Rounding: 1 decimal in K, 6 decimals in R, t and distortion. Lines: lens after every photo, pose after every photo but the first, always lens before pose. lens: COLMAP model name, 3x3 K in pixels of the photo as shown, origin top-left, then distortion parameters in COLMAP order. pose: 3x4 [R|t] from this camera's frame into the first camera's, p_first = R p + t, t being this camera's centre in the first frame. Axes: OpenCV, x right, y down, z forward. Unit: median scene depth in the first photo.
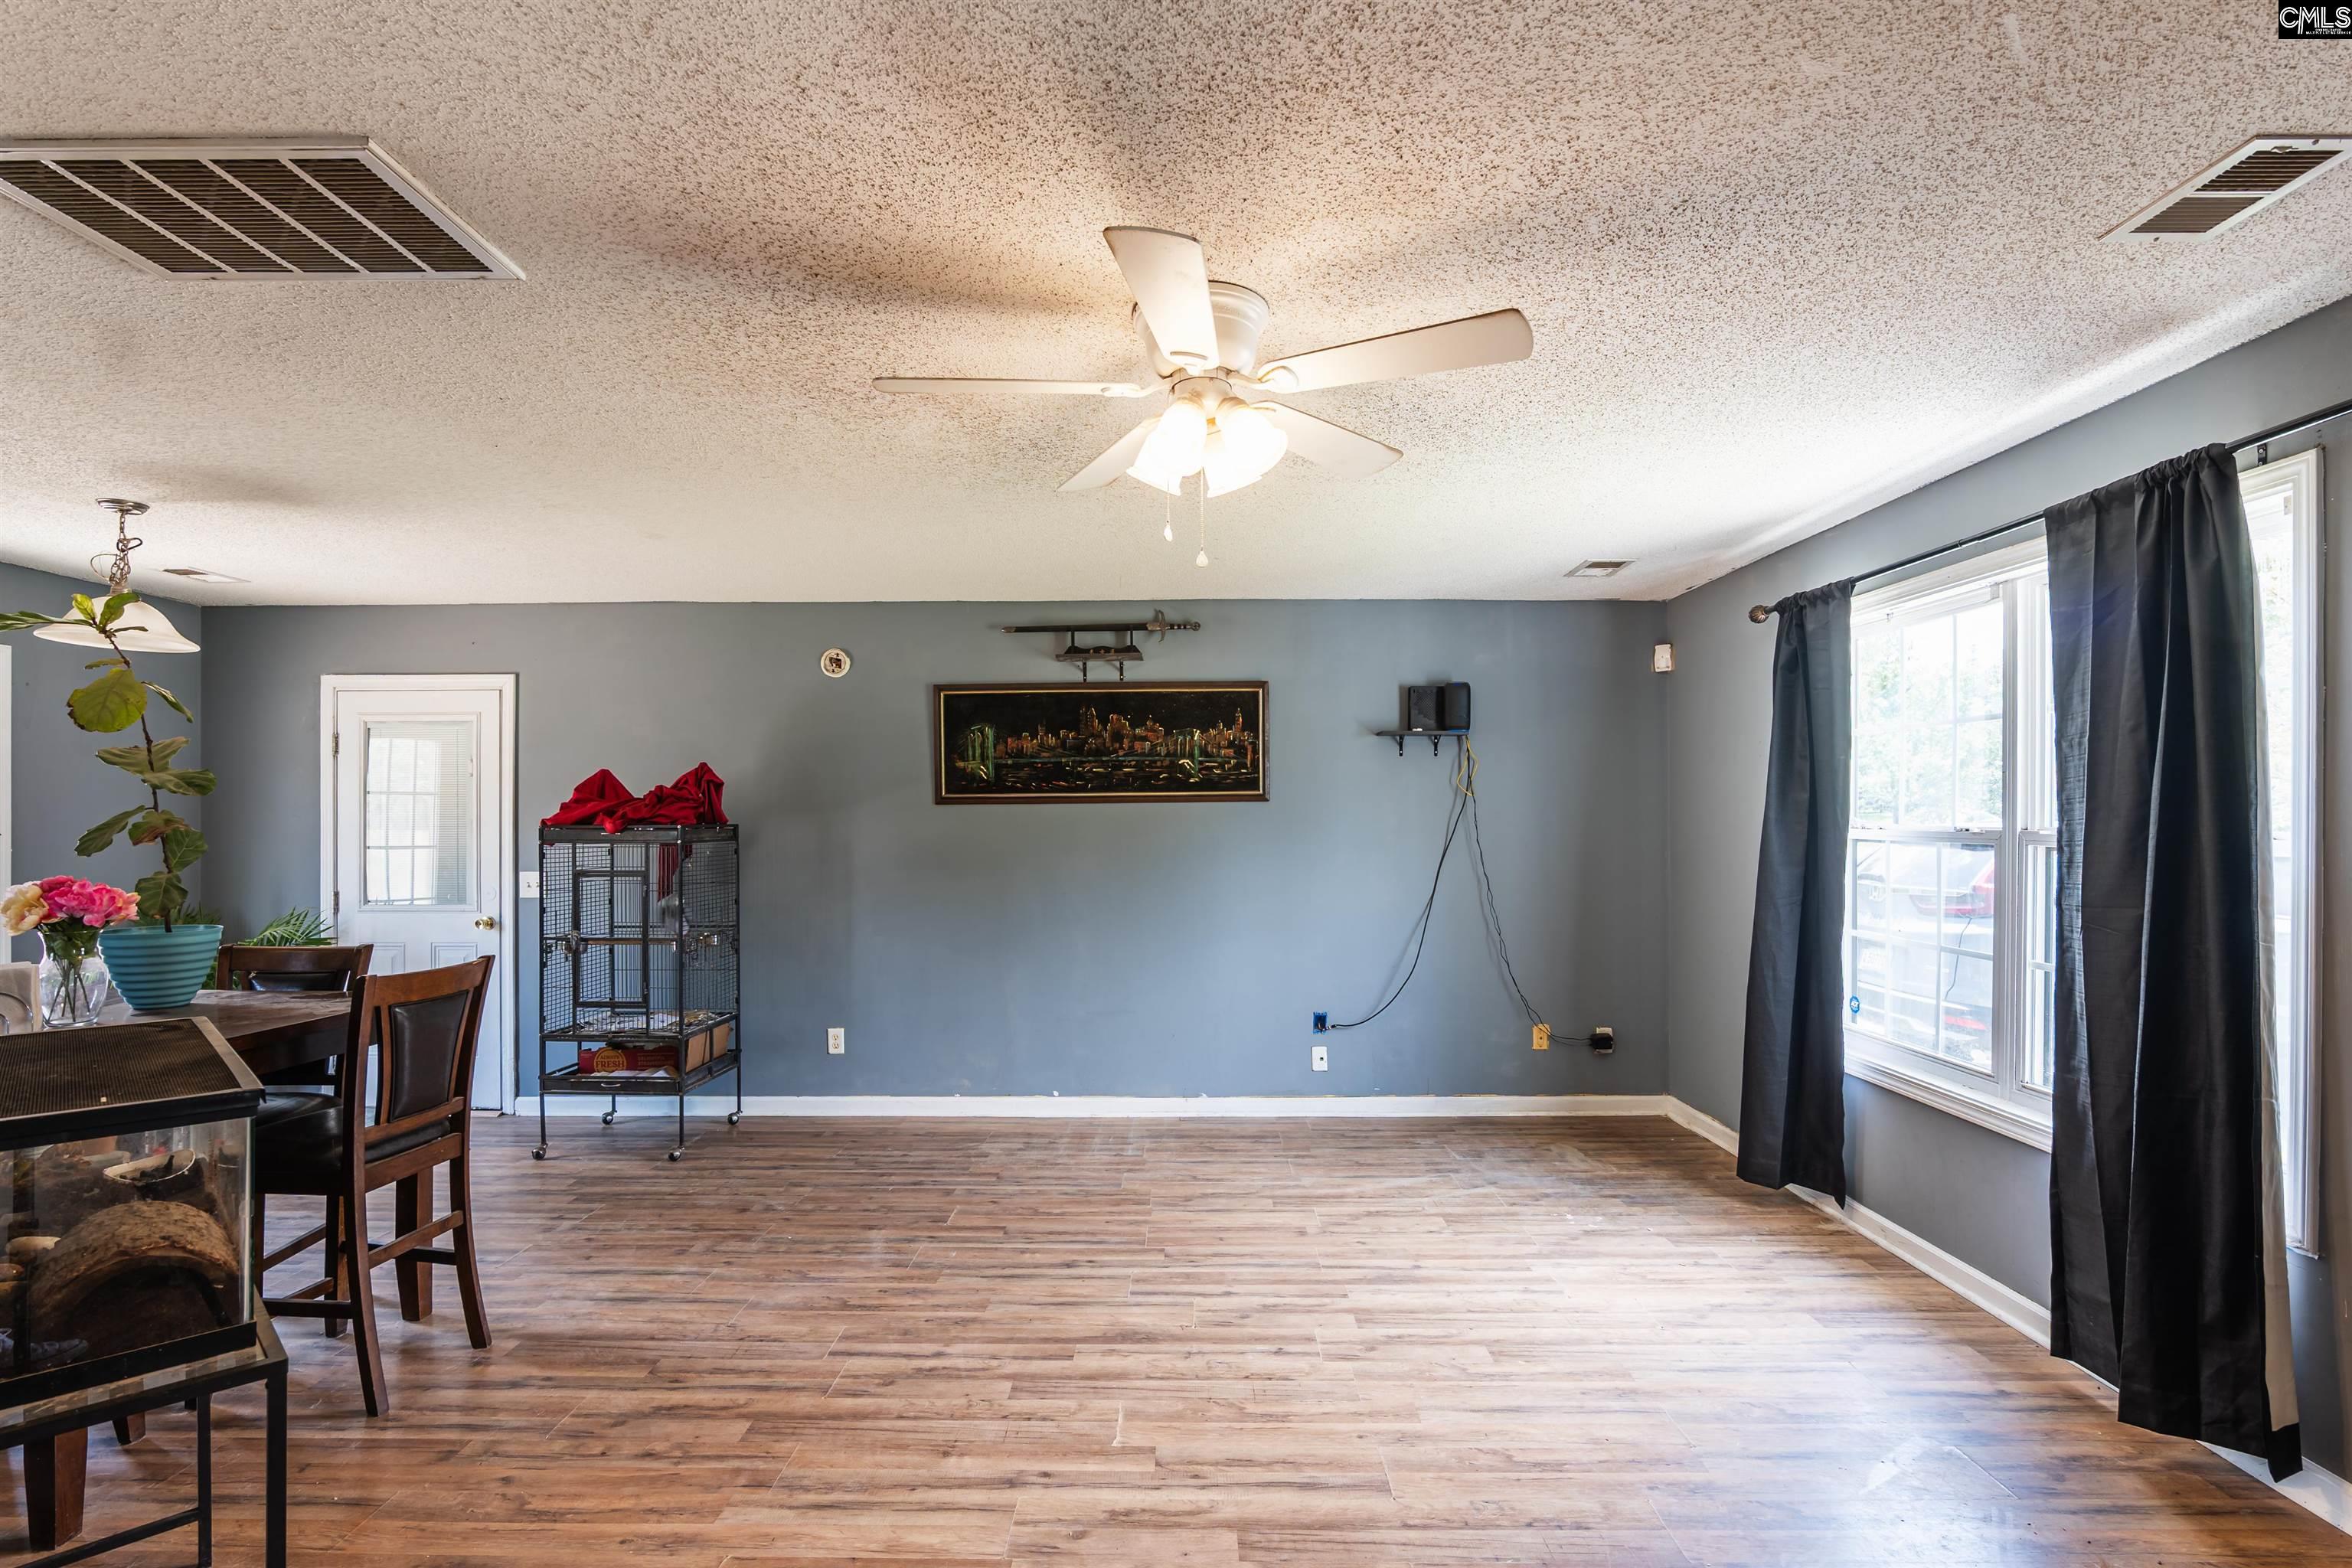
lens RADIAL K [[1105.7, 0, 1180.9], [0, 1105.7, 785.2], [0, 0, 1]] dist [-0.022021, 0.007798]
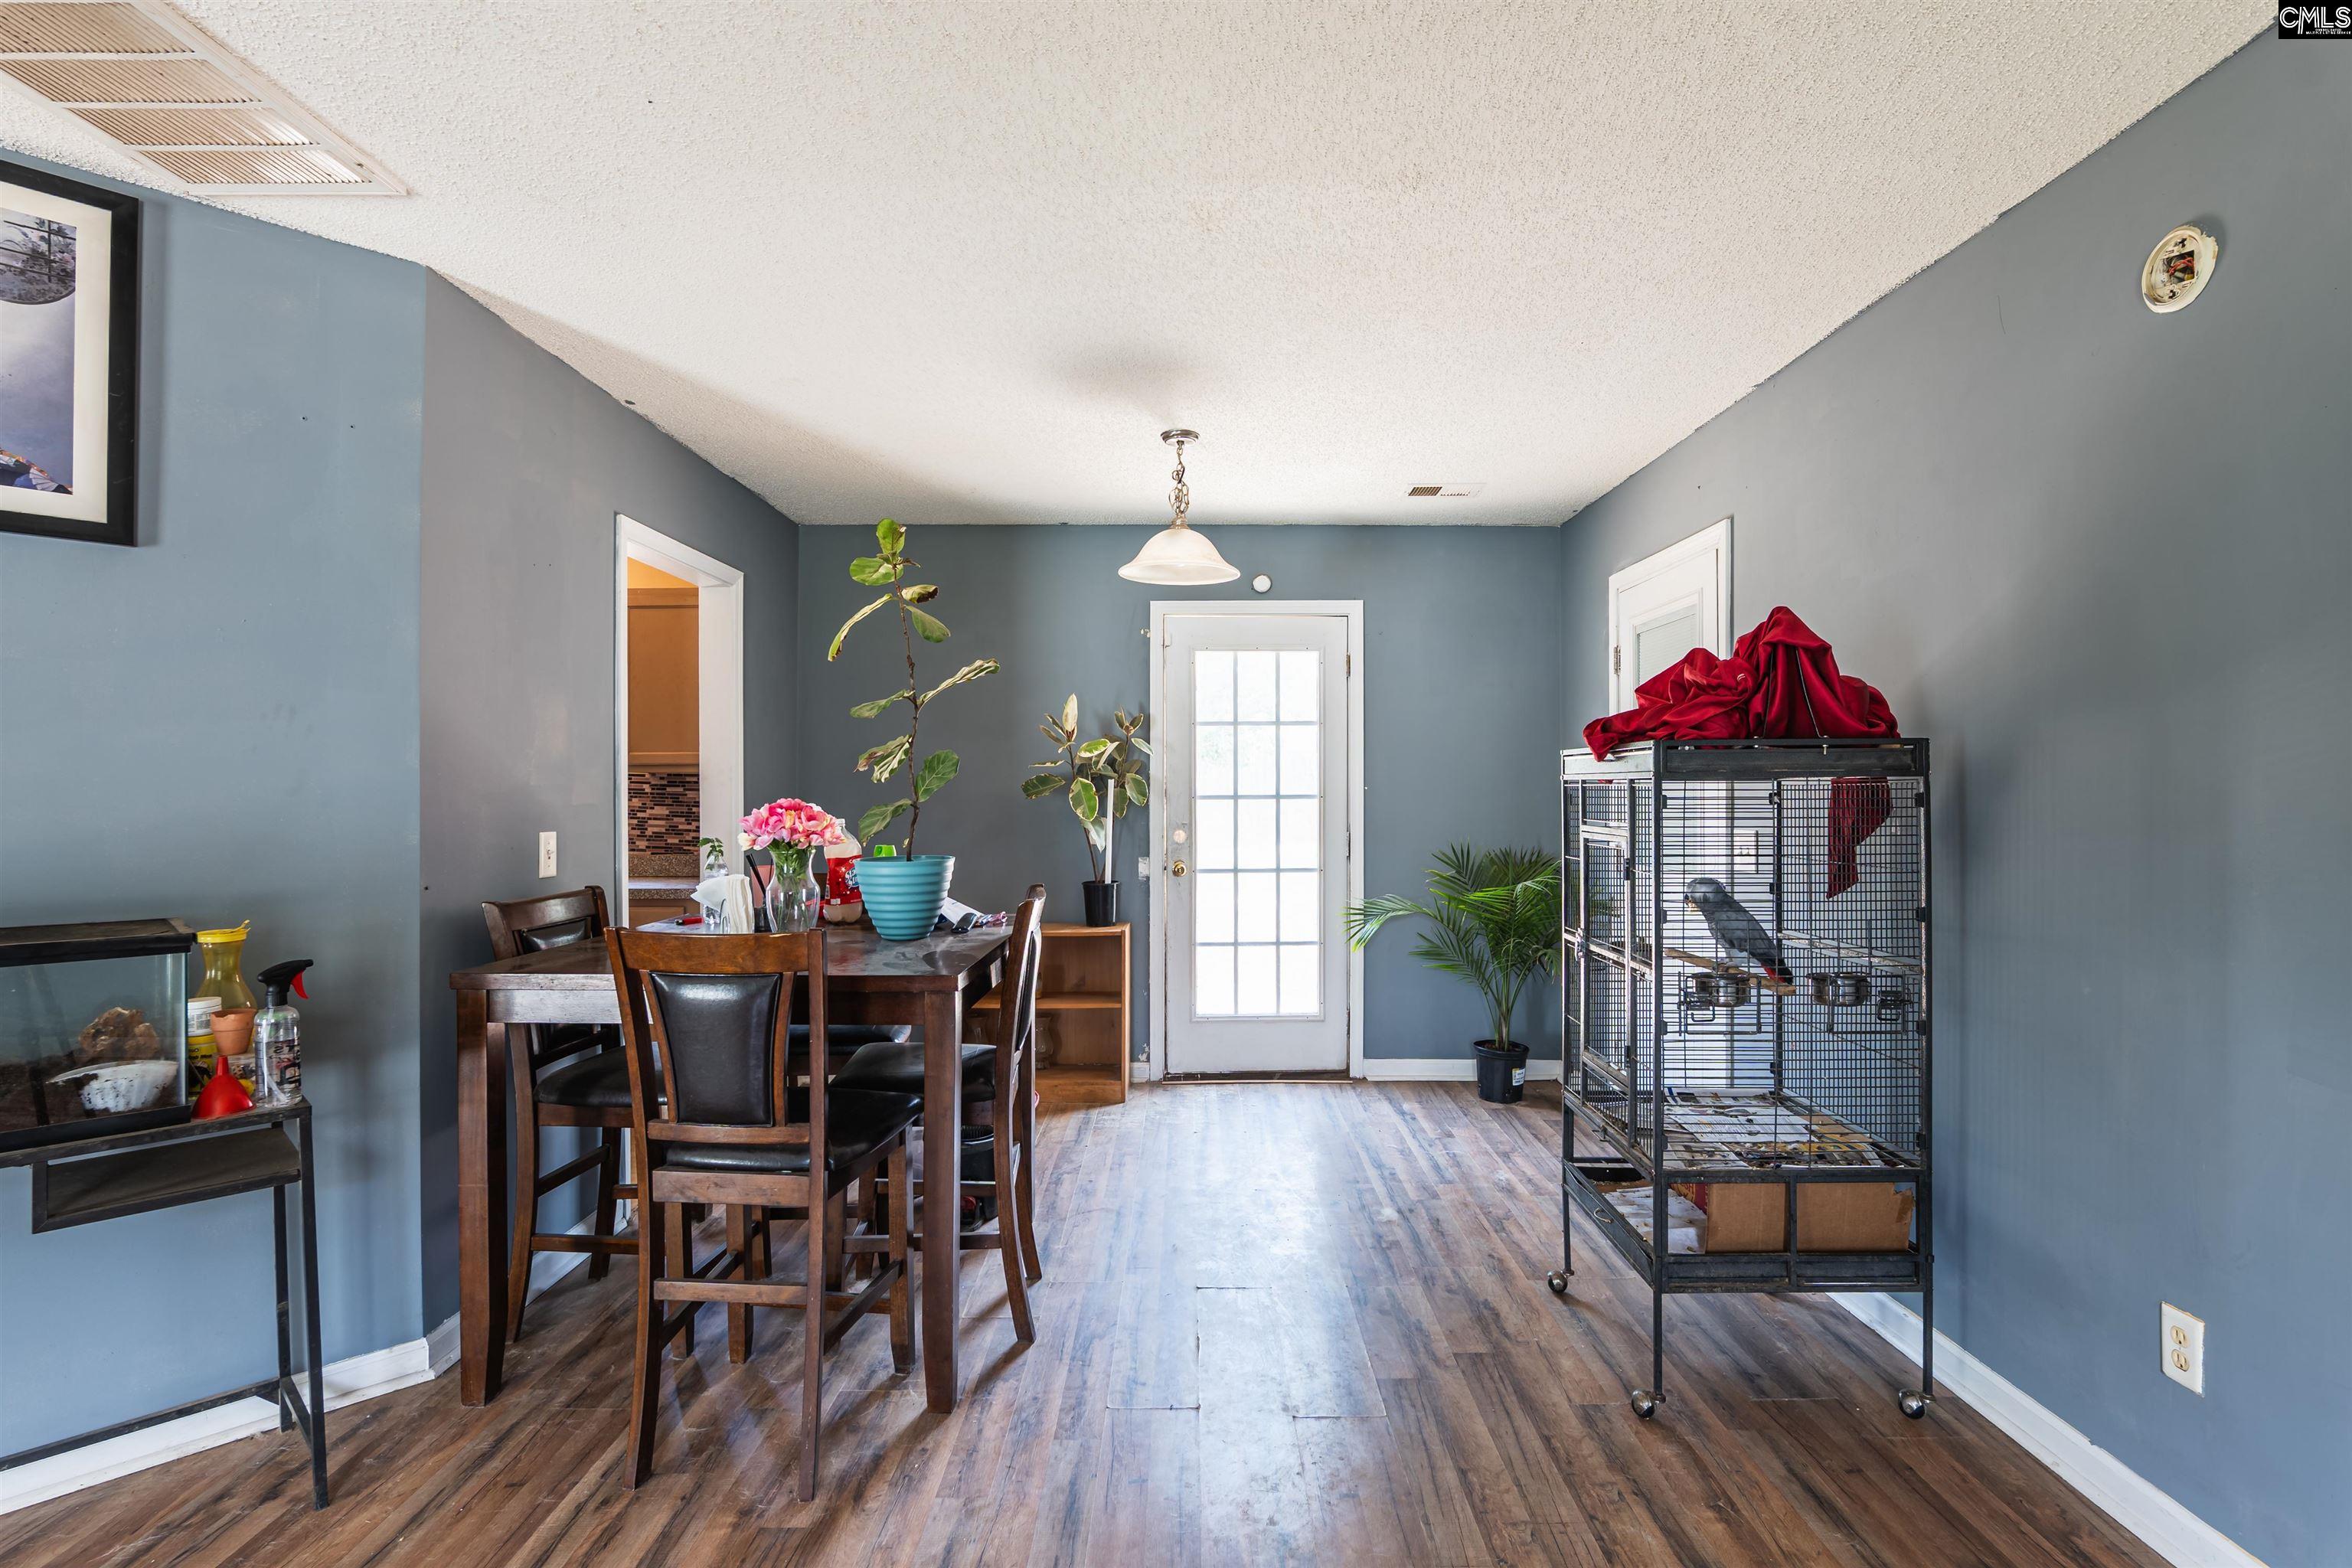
lens RADIAL K [[1105.7, 0, 1180.9], [0, 1105.7, 785.2], [0, 0, 1]] dist [-0.022021, 0.007798]
pose [[0.004576, -0.001573, -0.999988, 0.053798], [0.040443, 0.999181, -0.001386, 0.076694], [0.999171, -0.040436, 0.004636, 1.256472]]
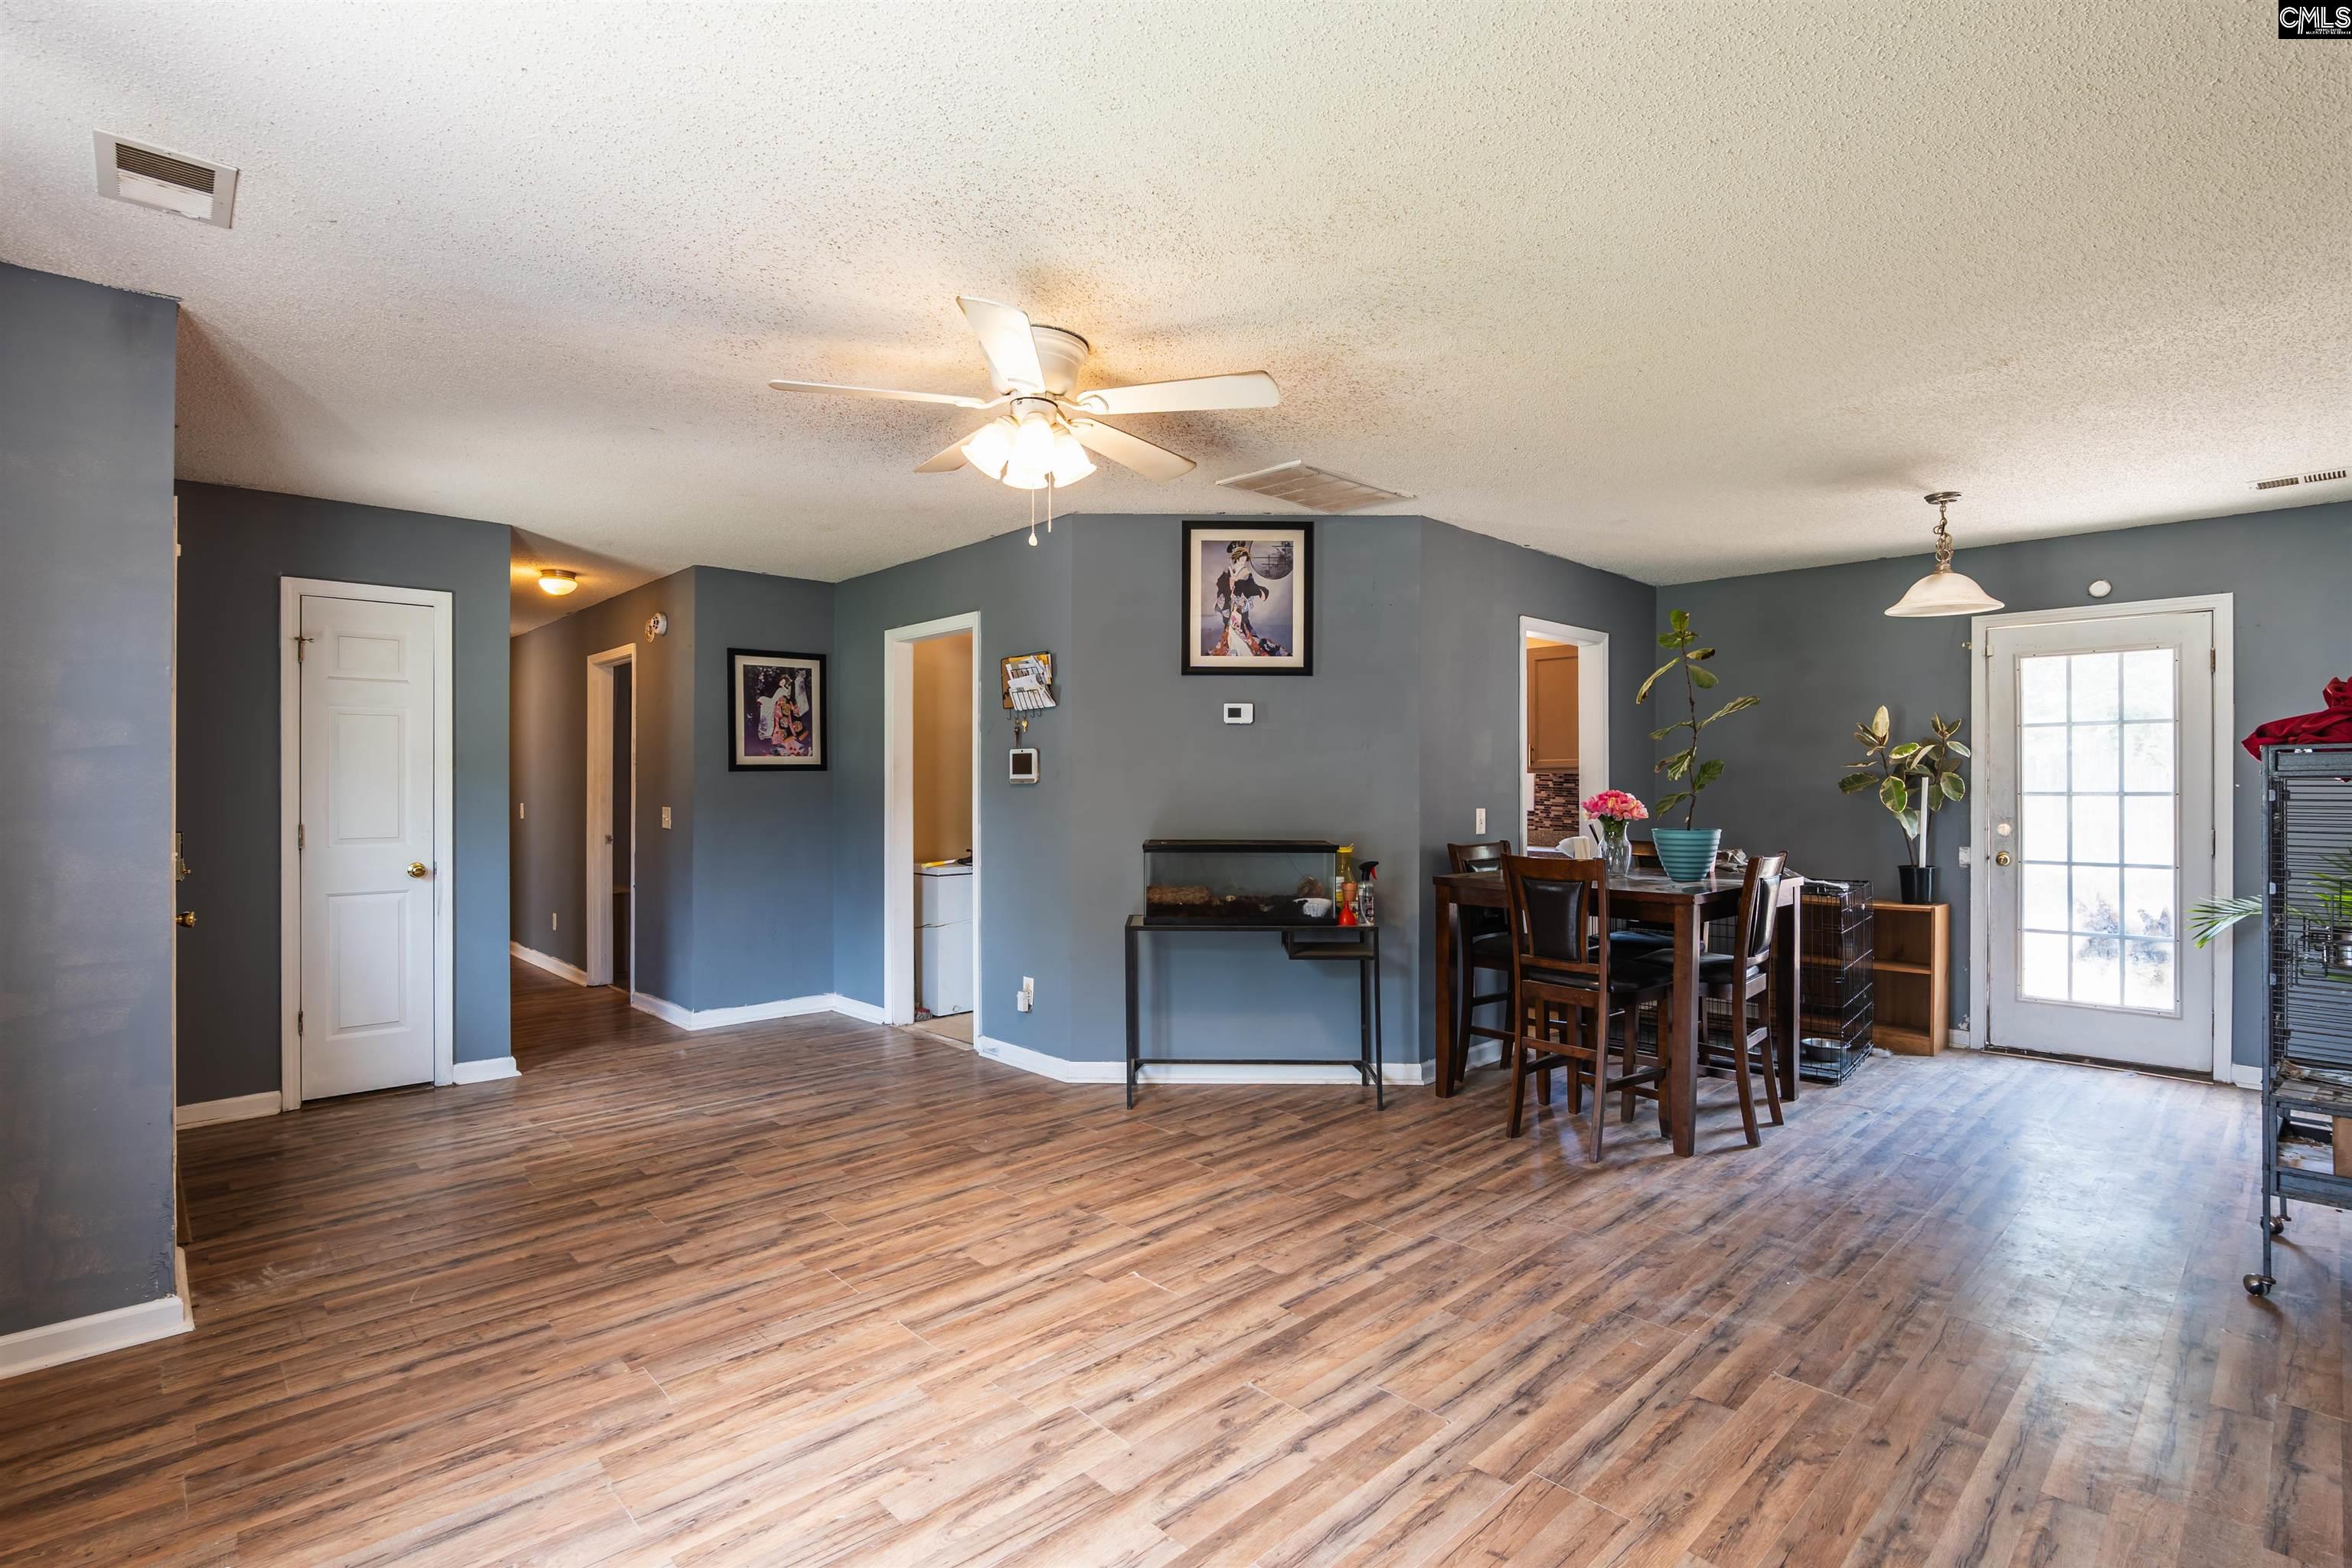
lens RADIAL K [[1105.7, 0, 1180.9], [0, 1105.7, 785.2], [0, 0, 1]] dist [-0.022021, 0.007798]
pose [[-0.719516, 0.000381, -0.694475, 0.618058], [0.026250, 0.999300, -0.026648, 0.091335], [0.693979, -0.037404, -0.719023, 1.619846]]
